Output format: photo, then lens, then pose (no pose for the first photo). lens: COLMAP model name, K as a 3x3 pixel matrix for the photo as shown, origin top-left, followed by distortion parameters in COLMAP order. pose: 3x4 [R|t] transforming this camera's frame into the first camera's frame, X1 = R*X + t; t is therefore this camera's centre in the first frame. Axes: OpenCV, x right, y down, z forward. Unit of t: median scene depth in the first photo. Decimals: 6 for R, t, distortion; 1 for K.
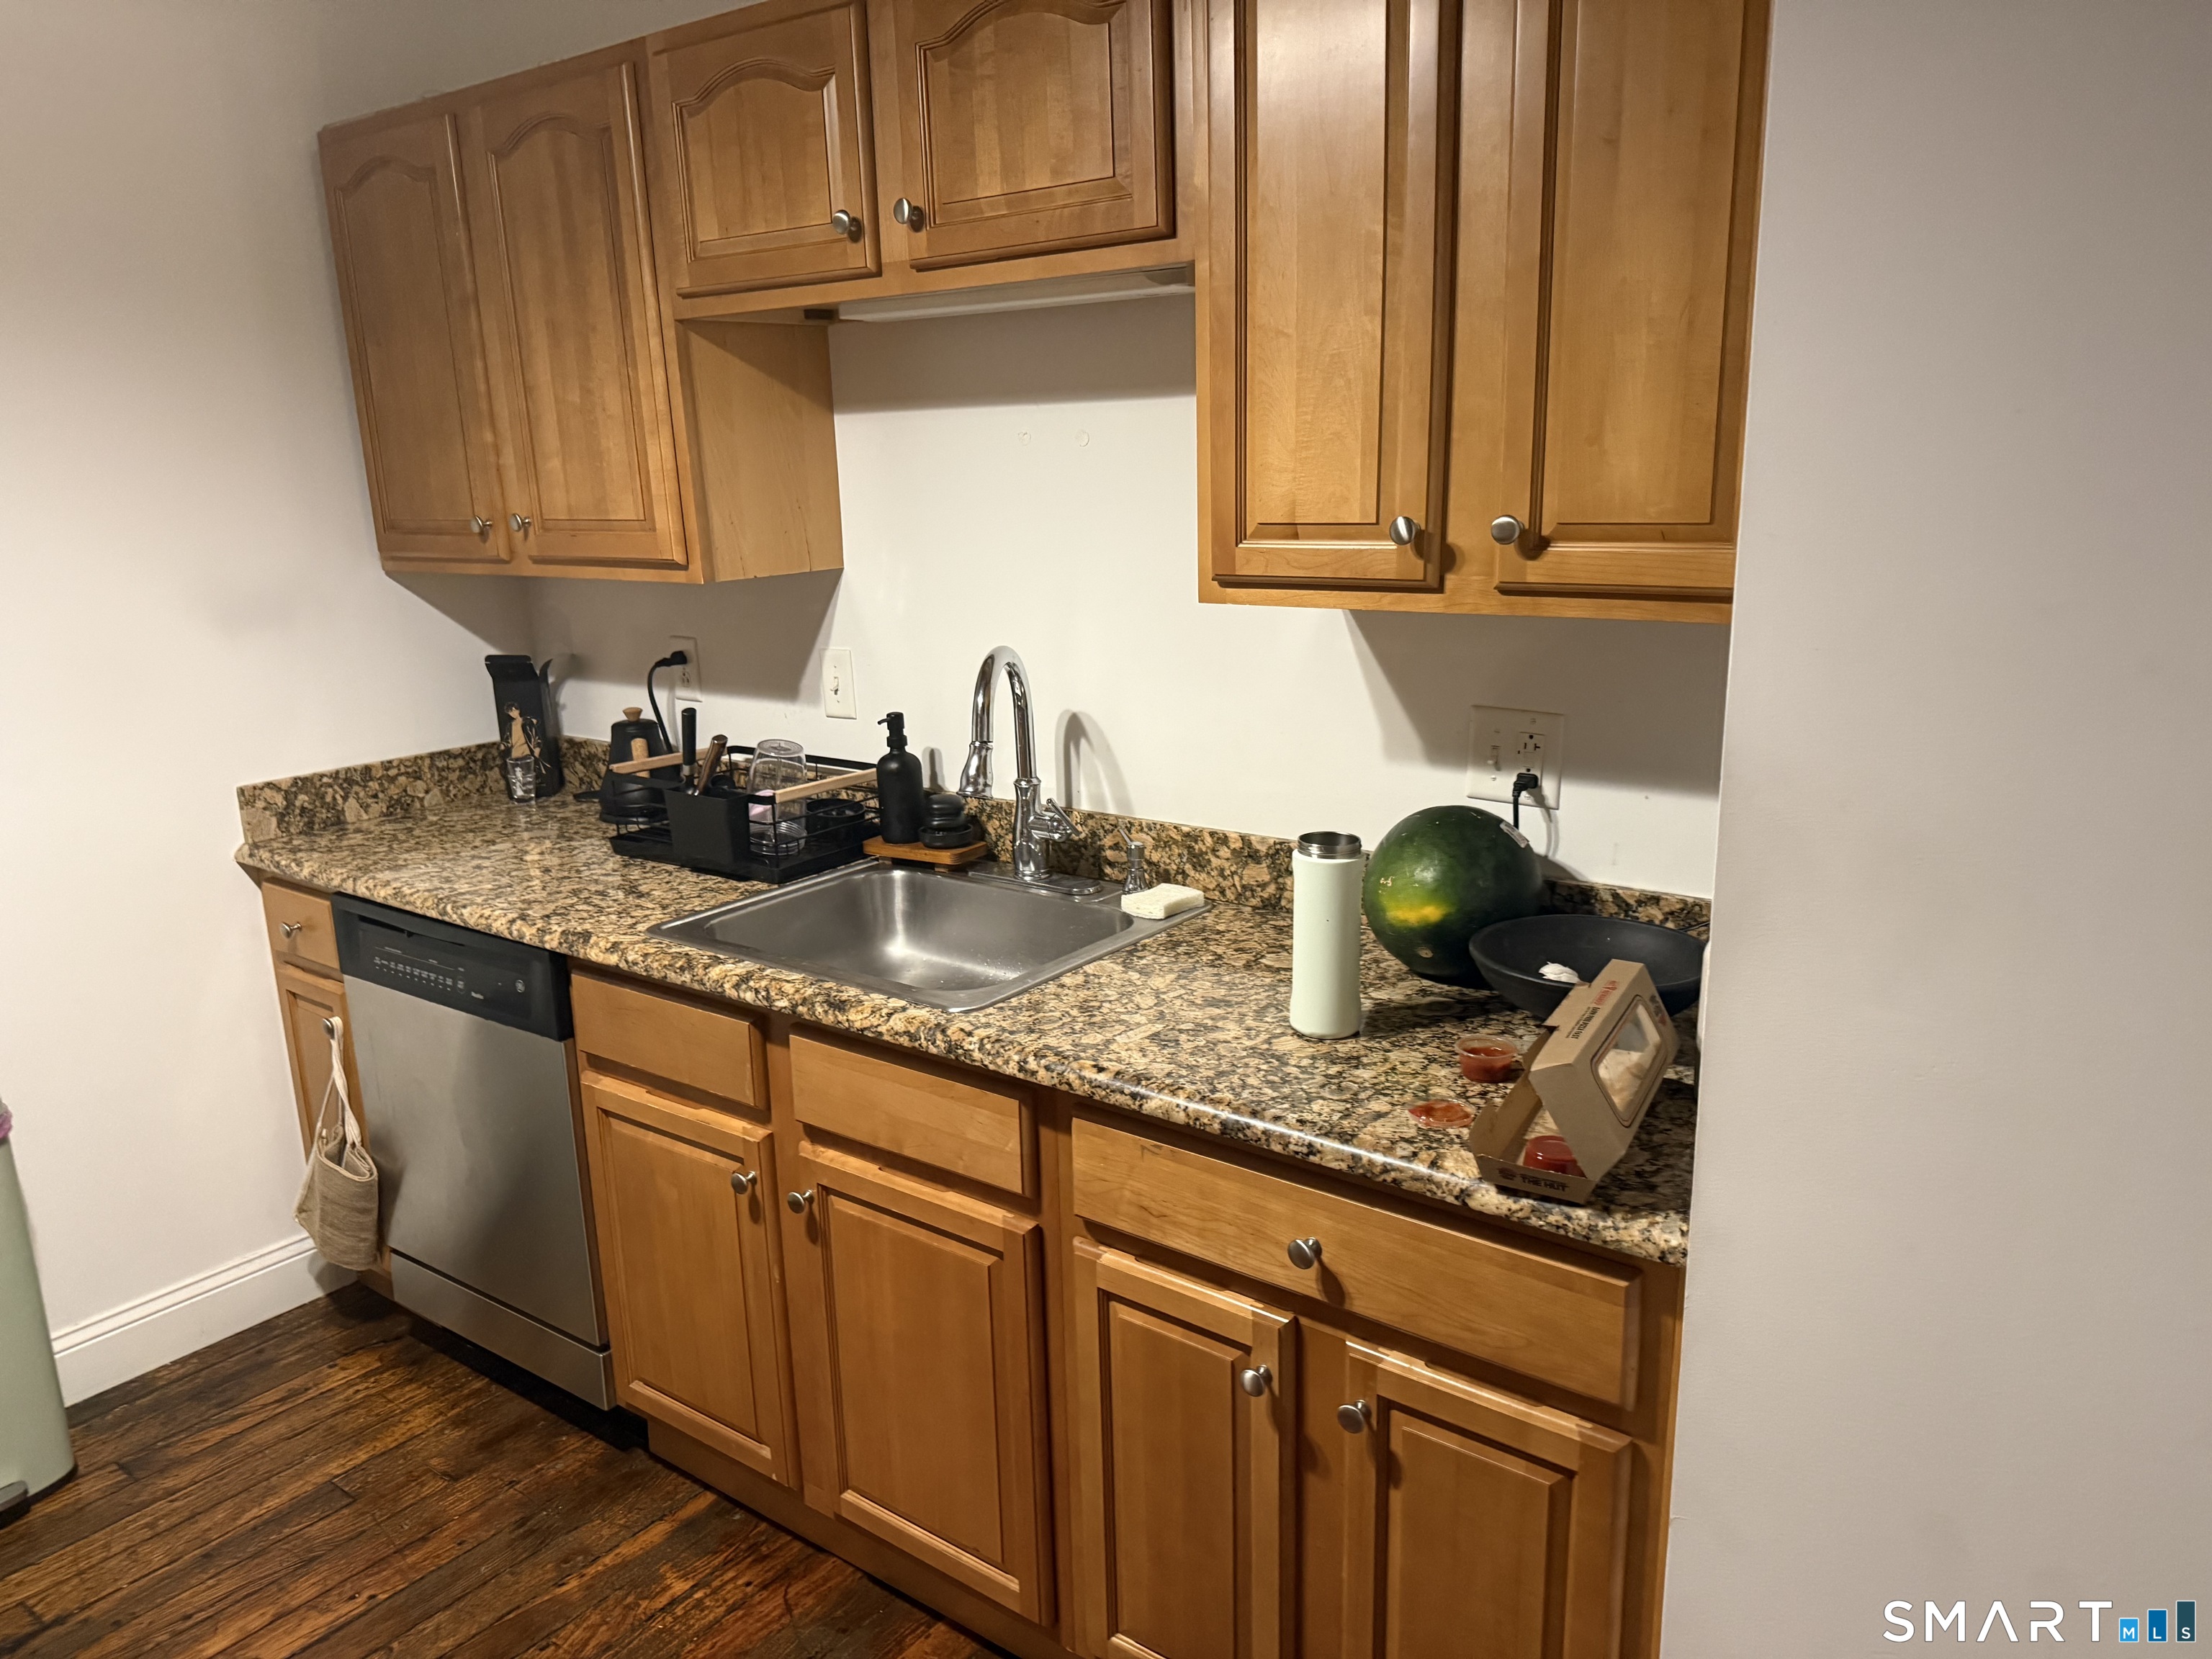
lens RADIAL K [[1572.0, 0, 1098.7], [0, 1572.0, 839.1], [0, 0, 1]] dist [-0.004860, 0.003459]
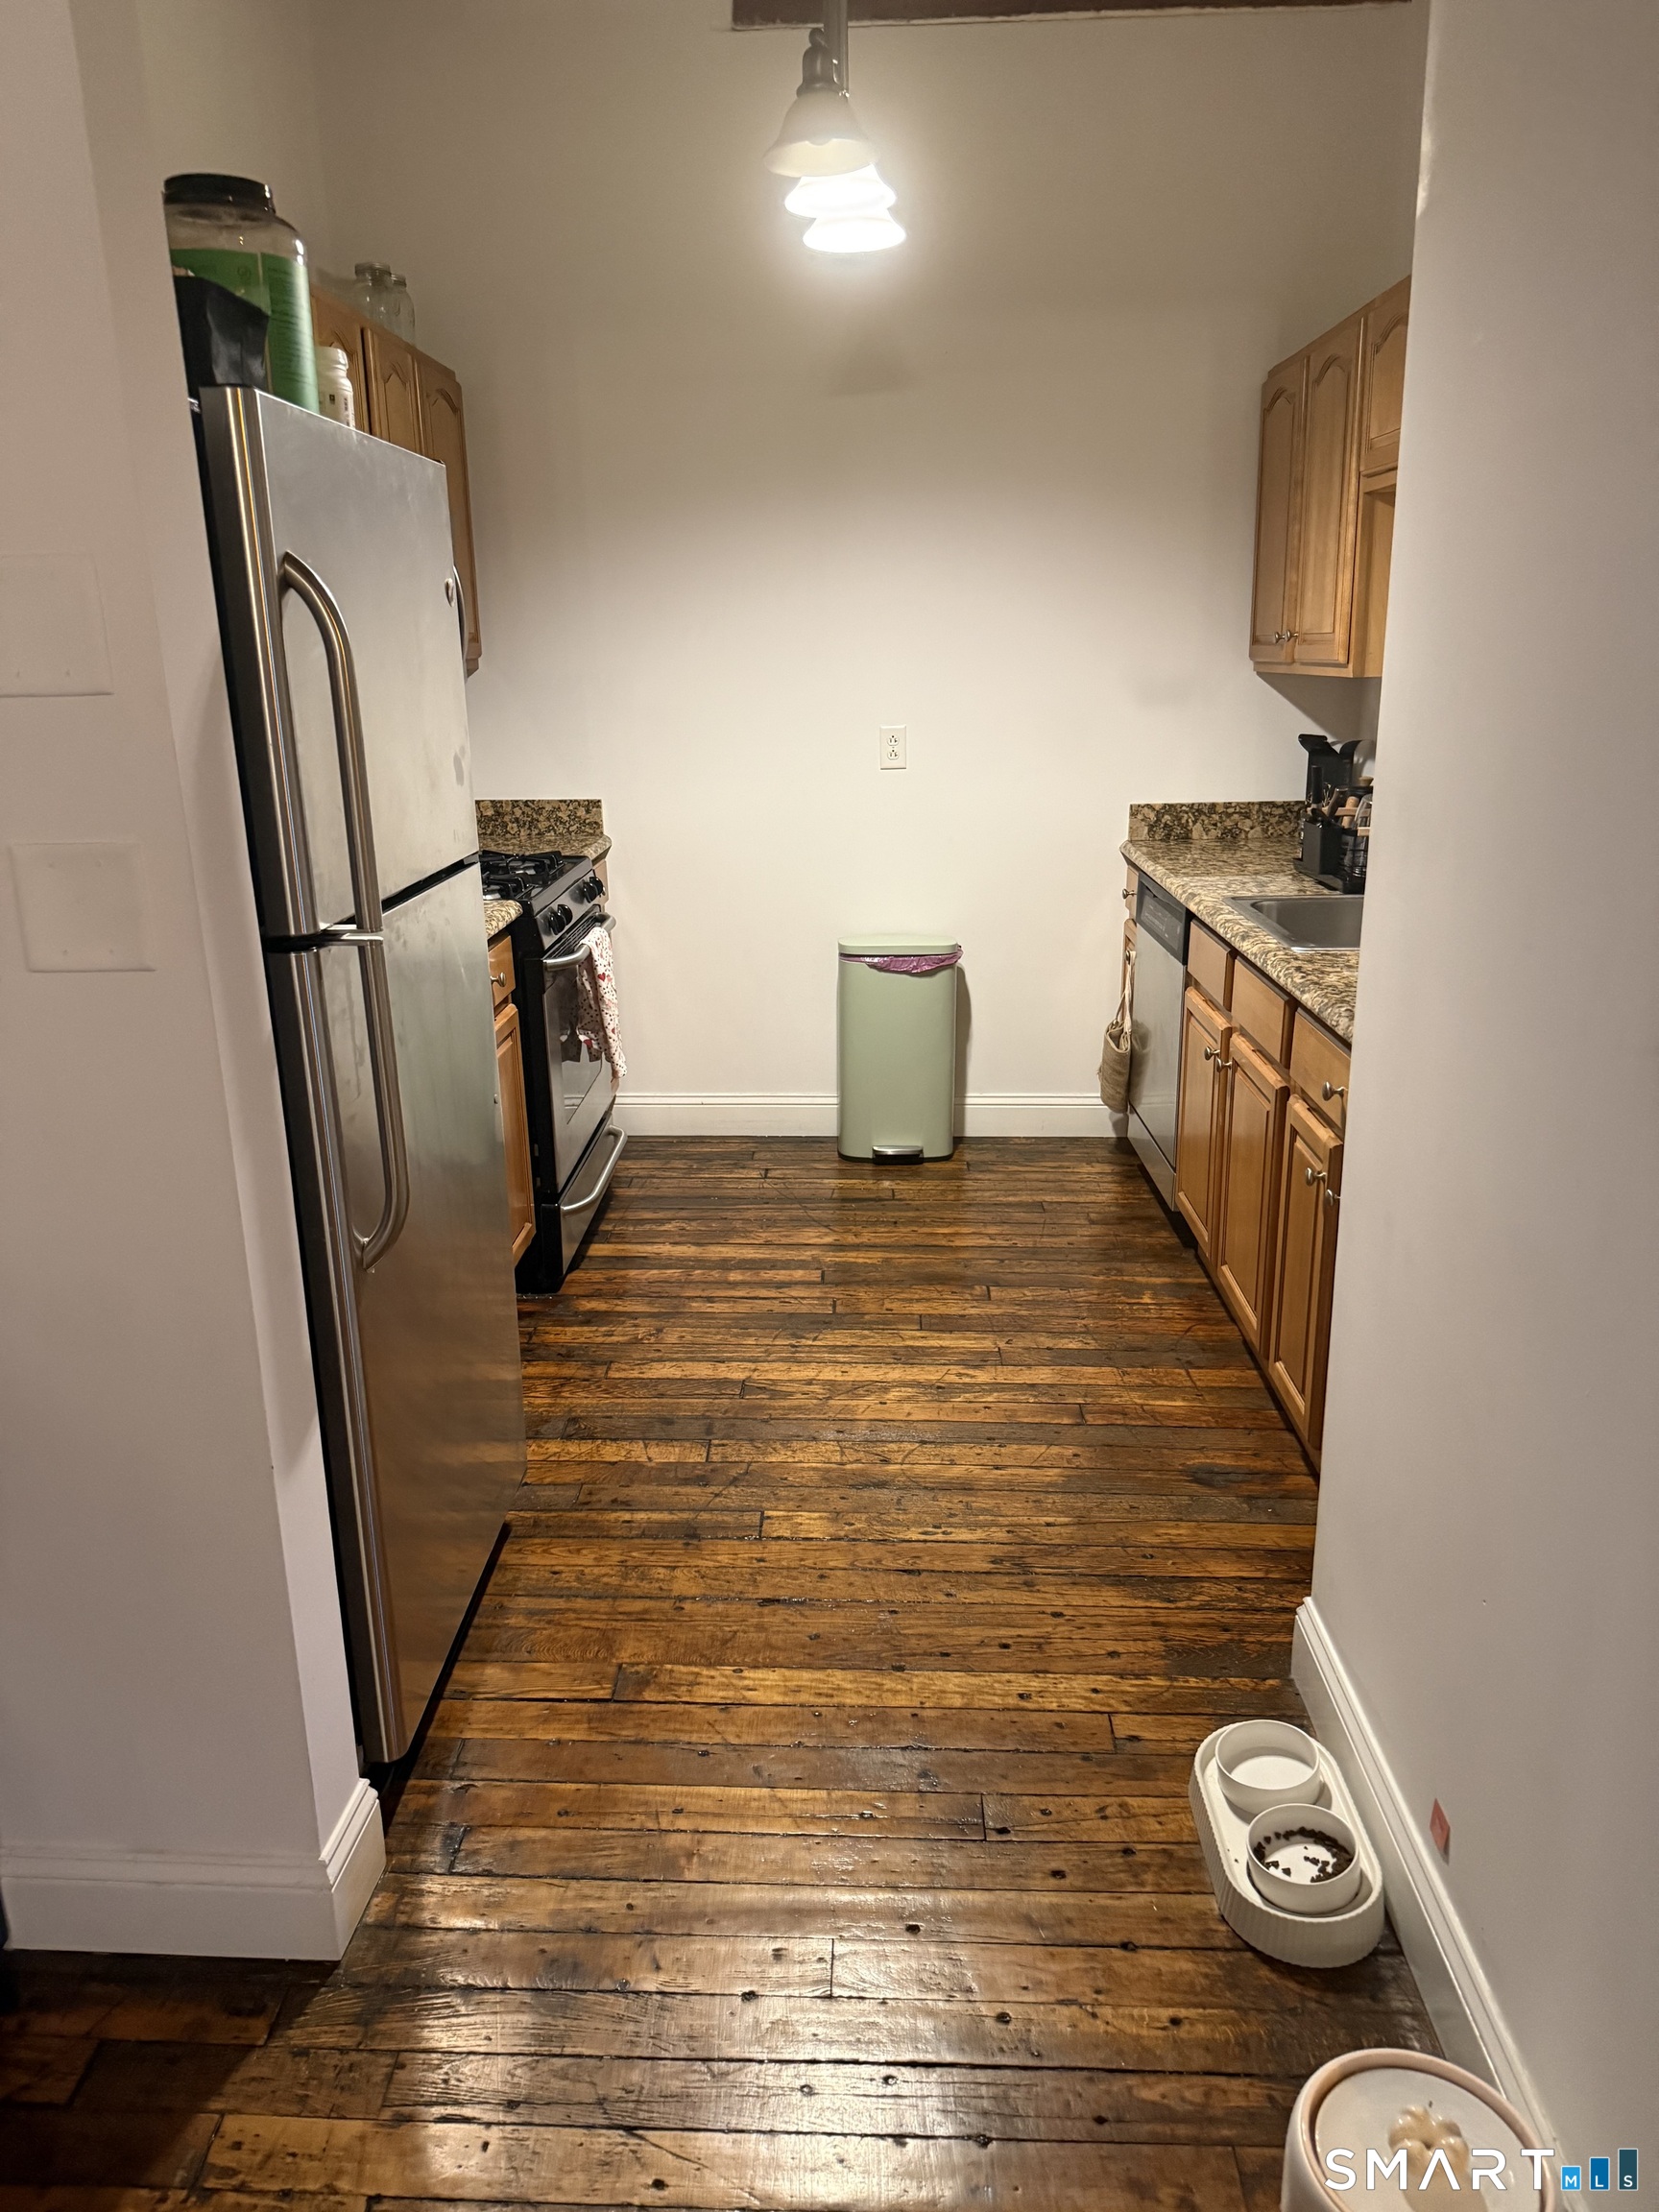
lens RADIAL K [[1573.2, 0, 819.7], [0, 1573.2, 1117.0], [0, 0, 1]] dist [0.105890, -0.169896]
pose [[0.577351, 0.254950, -0.775672, 0.649585], [-0.196077, 0.965493, 0.171397, 0.064441], [0.792603, 0.053135, 0.607418, -0.238776]]
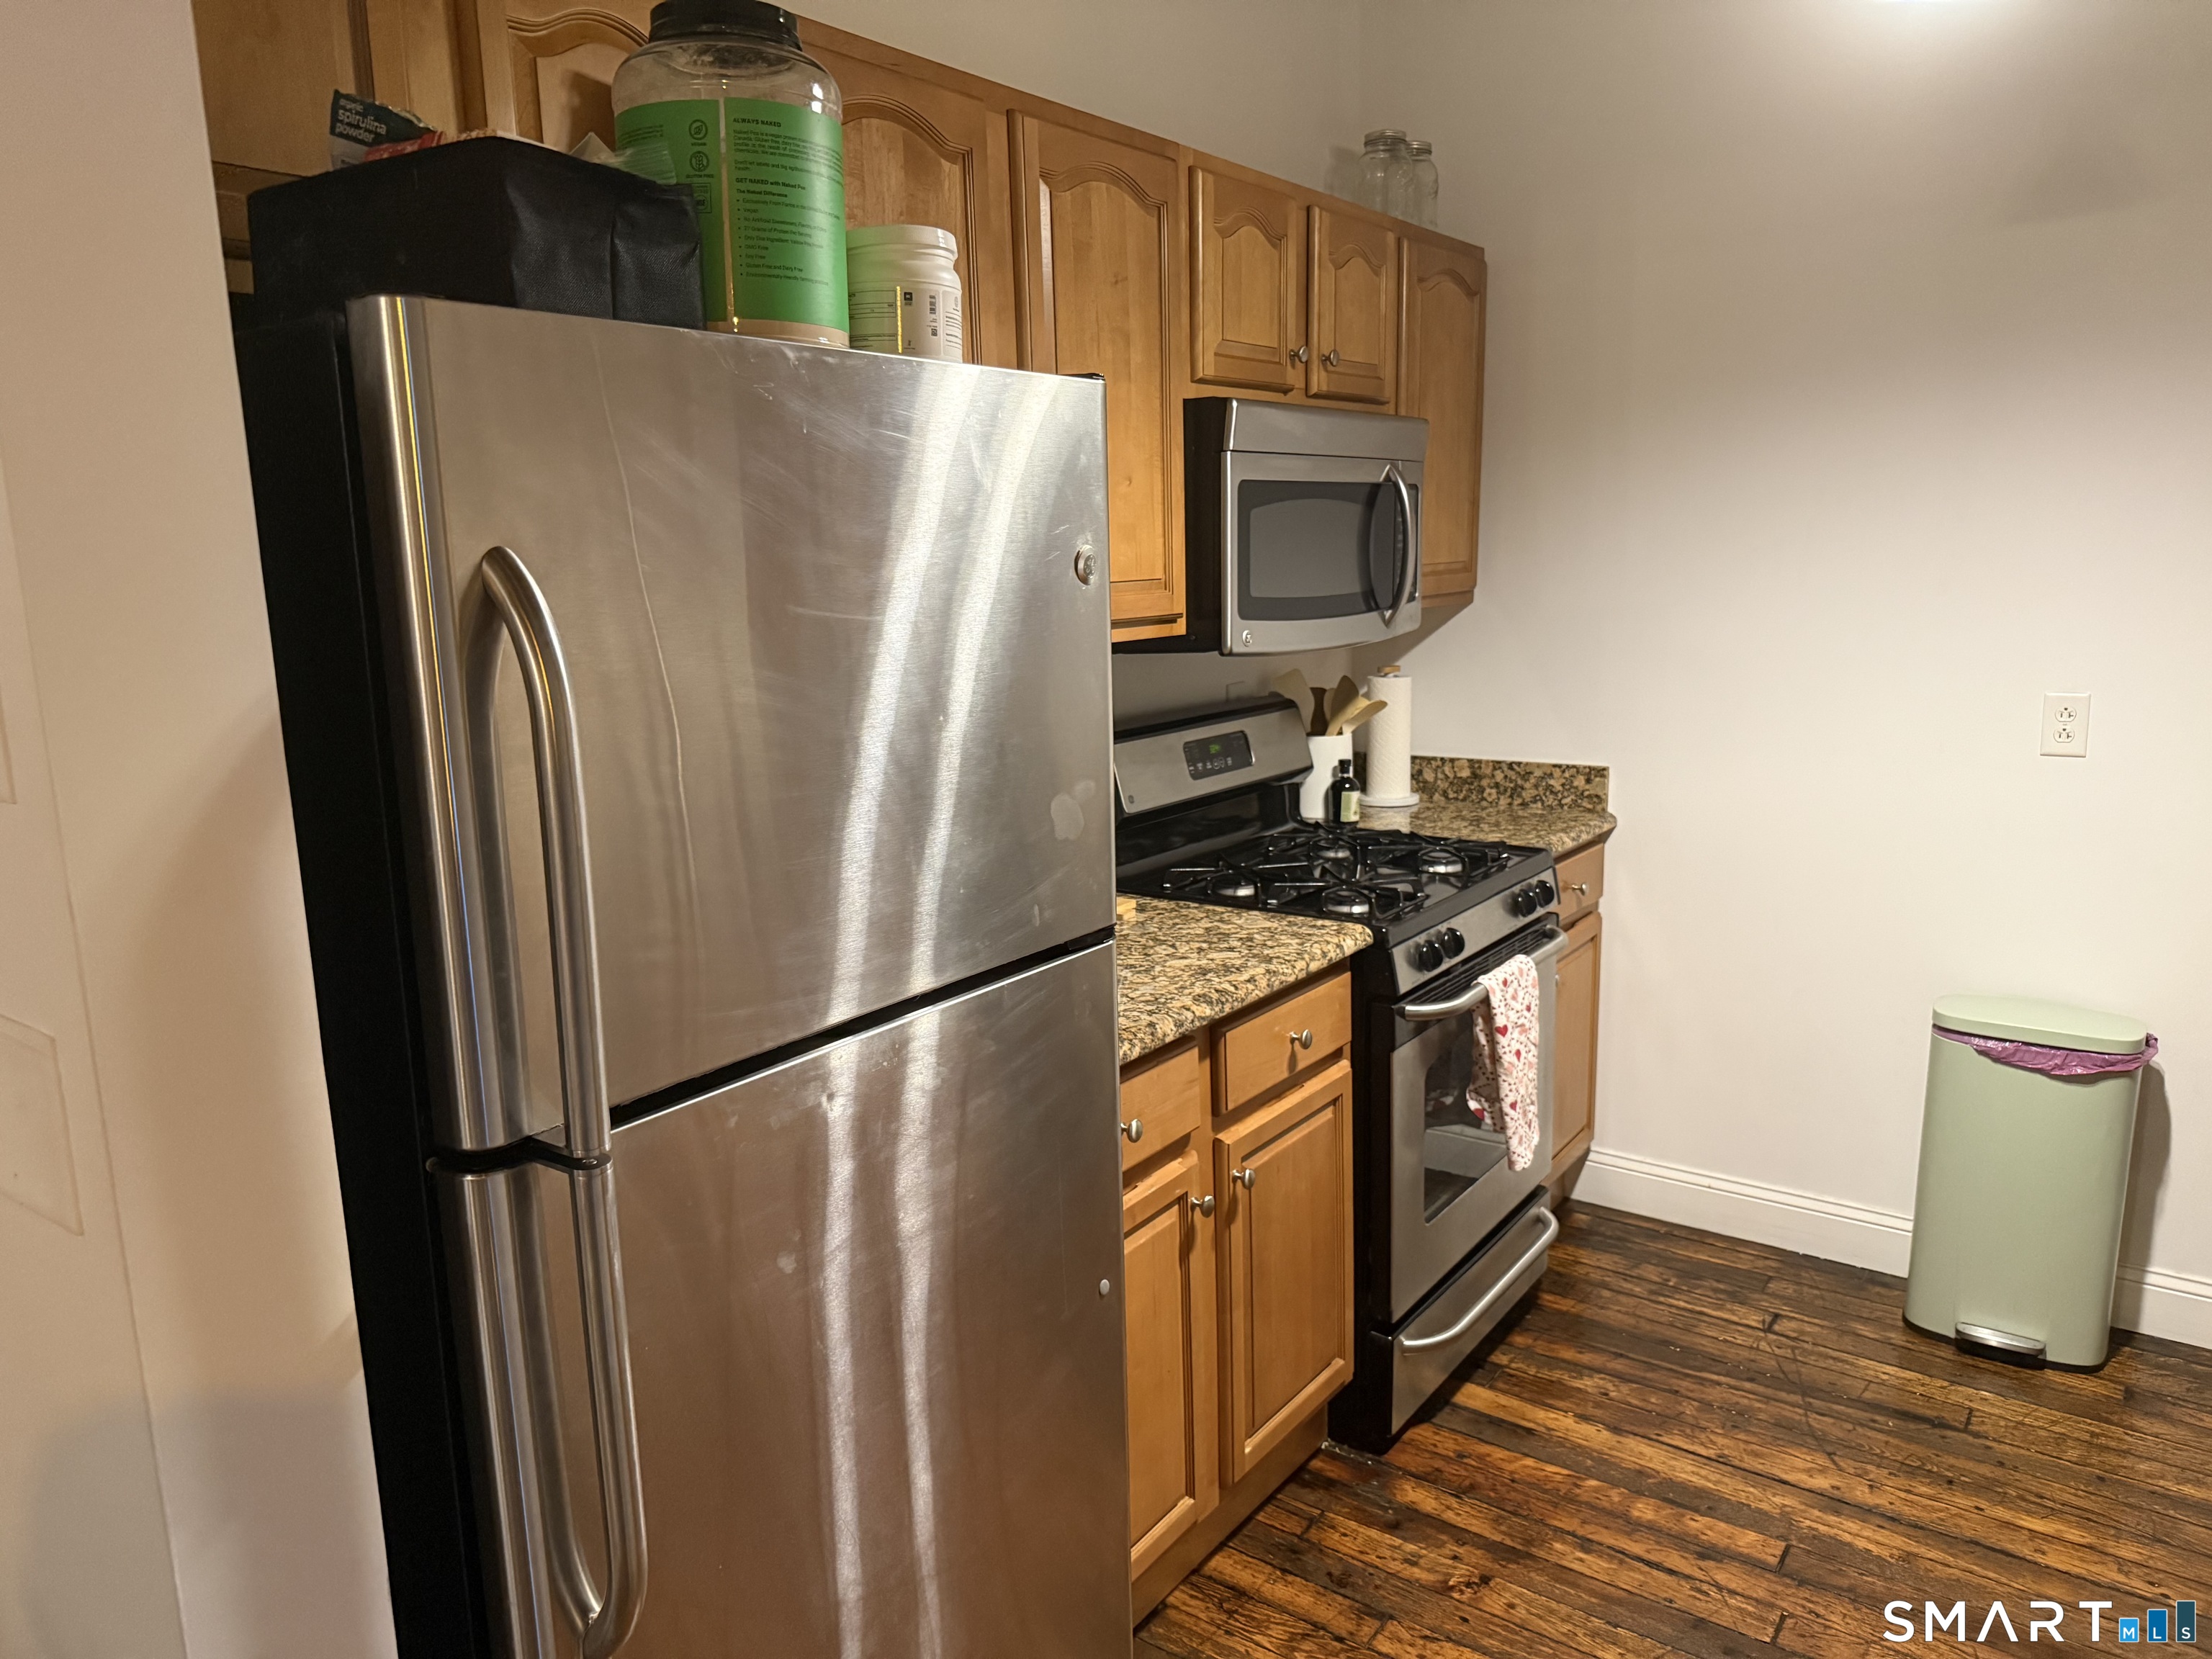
lens RADIAL K [[1592.2, 0, 1119.4], [0, 1592.2, 829.0], [0, 0, 1]] dist [0.007628, -0.003149]
pose [[0.037753, 0.206818, -0.977651, 0.367734], [-0.224795, 0.955030, 0.193352, -0.042156], [0.973675, 0.212471, 0.082547, 0.110281]]
